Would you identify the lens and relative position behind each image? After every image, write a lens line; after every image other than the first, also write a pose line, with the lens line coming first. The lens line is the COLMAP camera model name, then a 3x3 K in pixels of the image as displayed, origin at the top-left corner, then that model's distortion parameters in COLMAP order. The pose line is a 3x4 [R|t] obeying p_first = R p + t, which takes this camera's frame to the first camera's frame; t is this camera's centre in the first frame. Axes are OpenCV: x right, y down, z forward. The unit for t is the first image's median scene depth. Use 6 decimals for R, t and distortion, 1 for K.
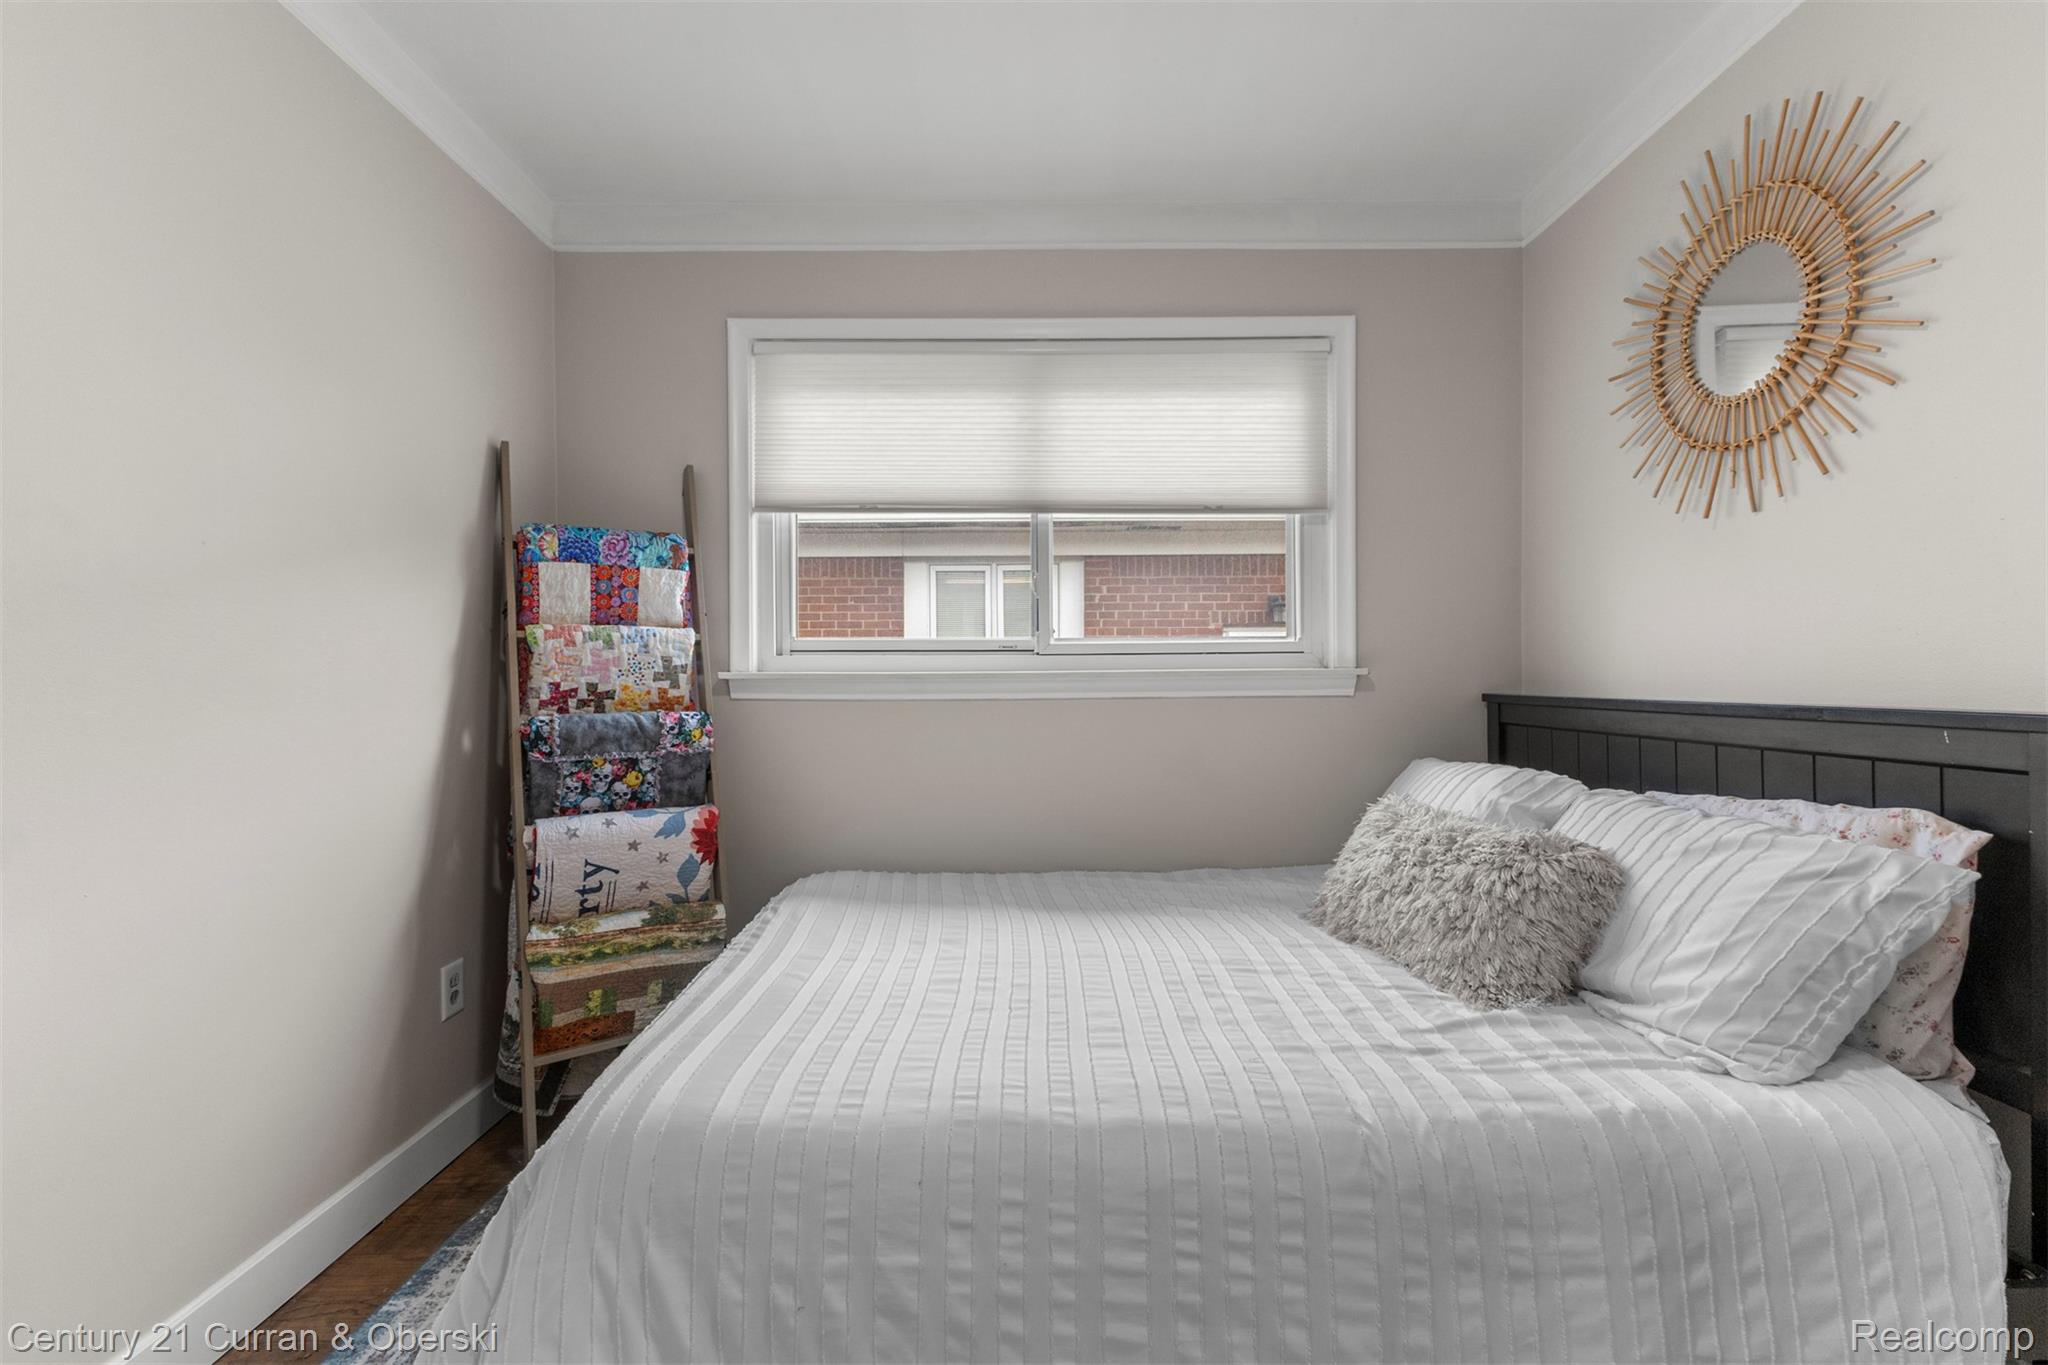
lens RADIAL K [[891.7, 0, 1030.1], [0, 891.7, 675.6], [0, 0, 1]] dist [0.009648, -0.000877]
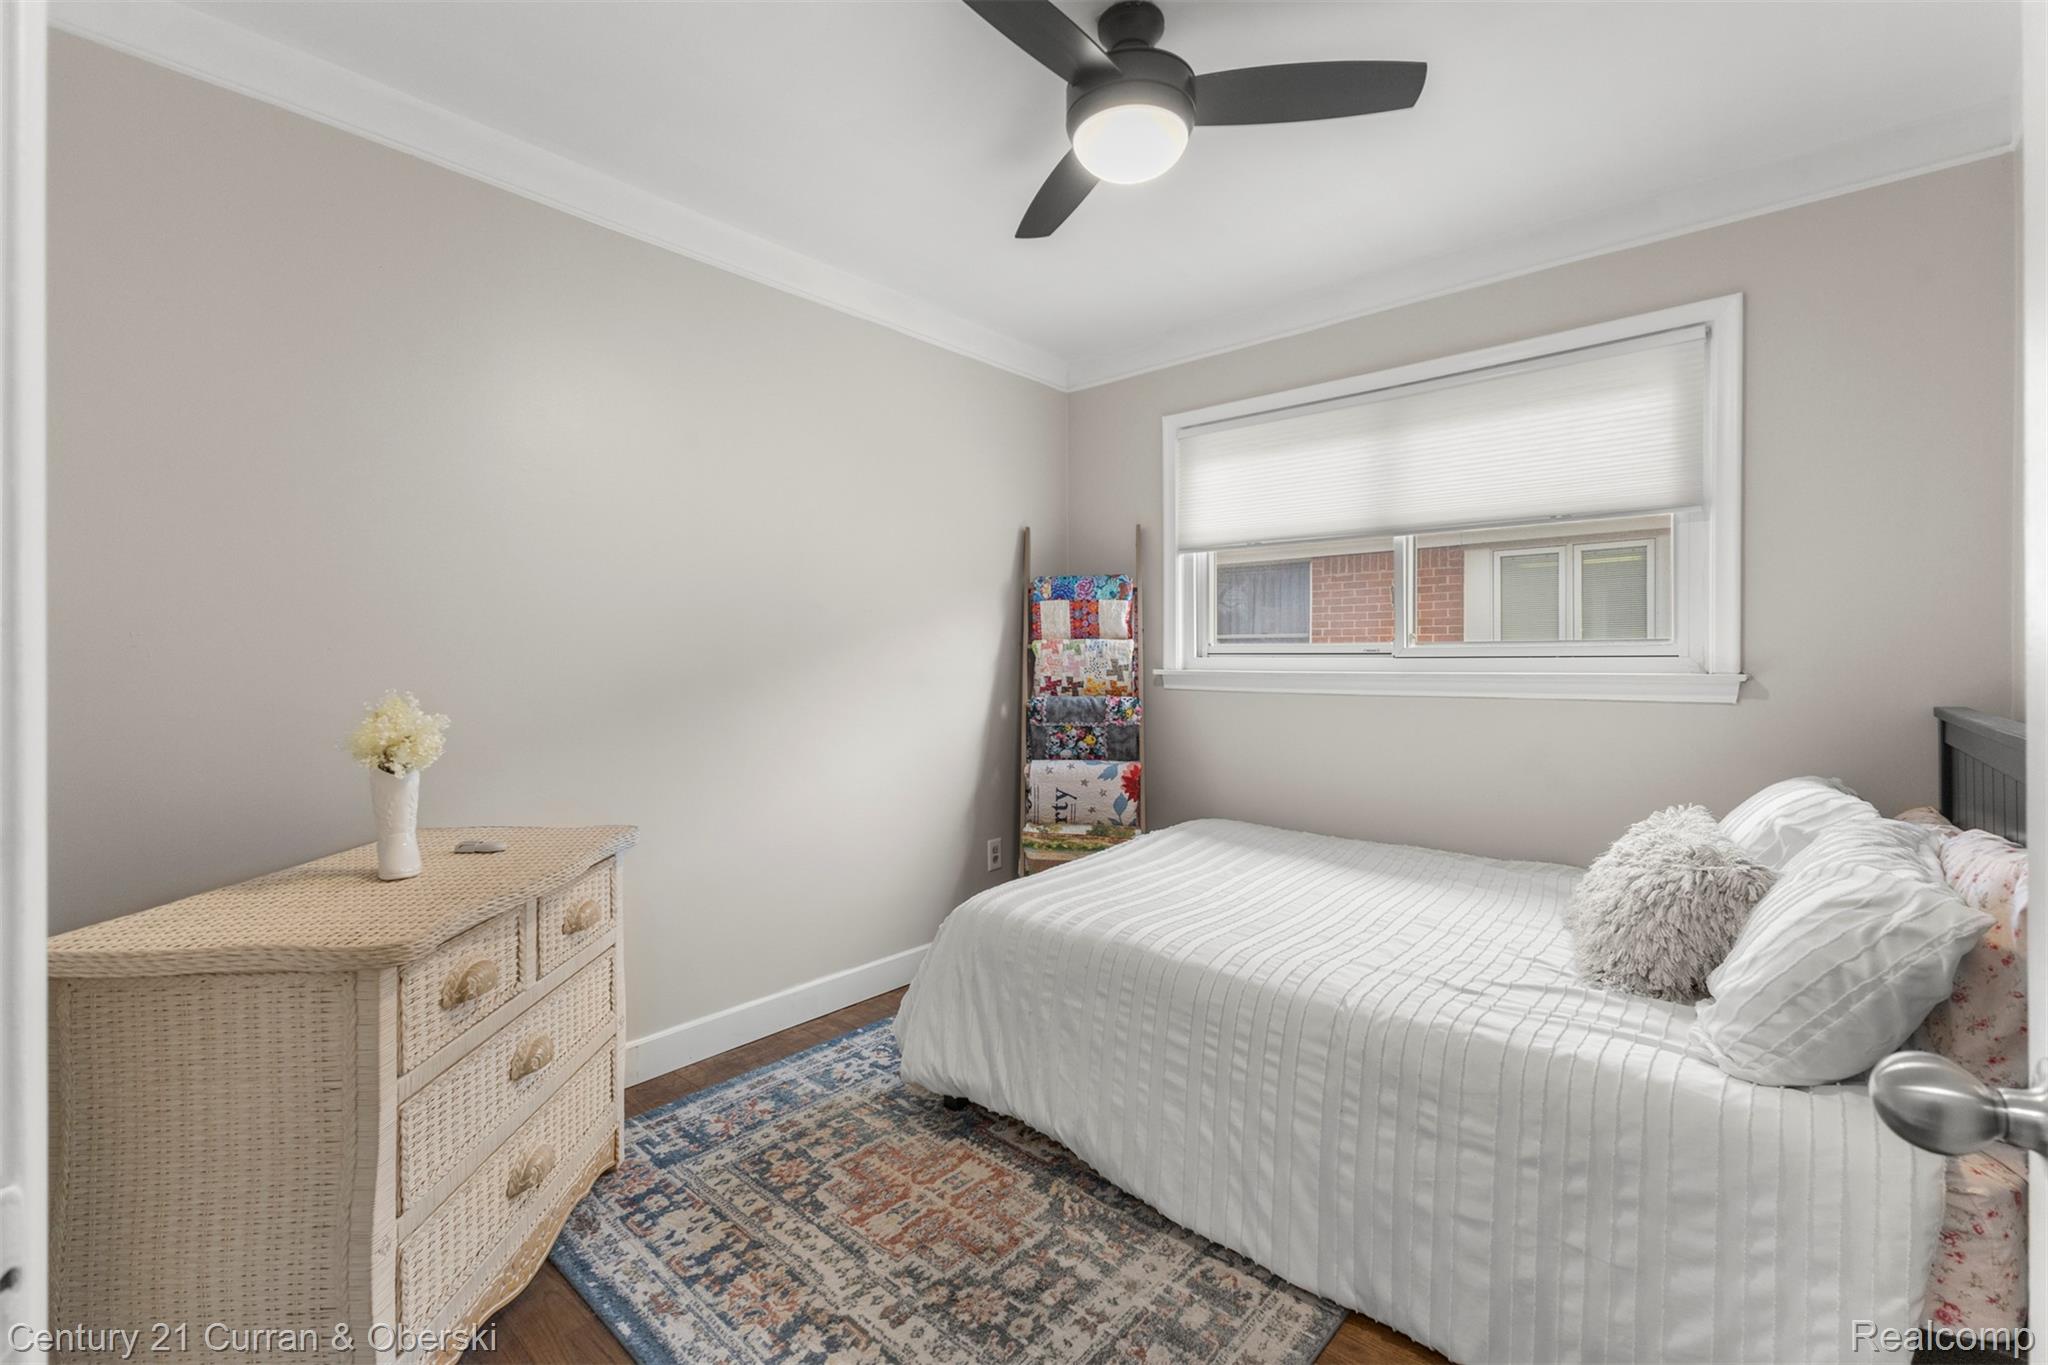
lens RADIAL K [[875.8, 0, 1025.8], [0, 875.8, 672.4], [0, 0, 1]] dist [0.003160, 0.000015]
pose [[0.748927, 0.015543, -0.662471, 0.466492], [-0.002798, 0.999790, 0.020295, -0.030176], [0.662647, -0.013346, 0.748813, -0.194706]]
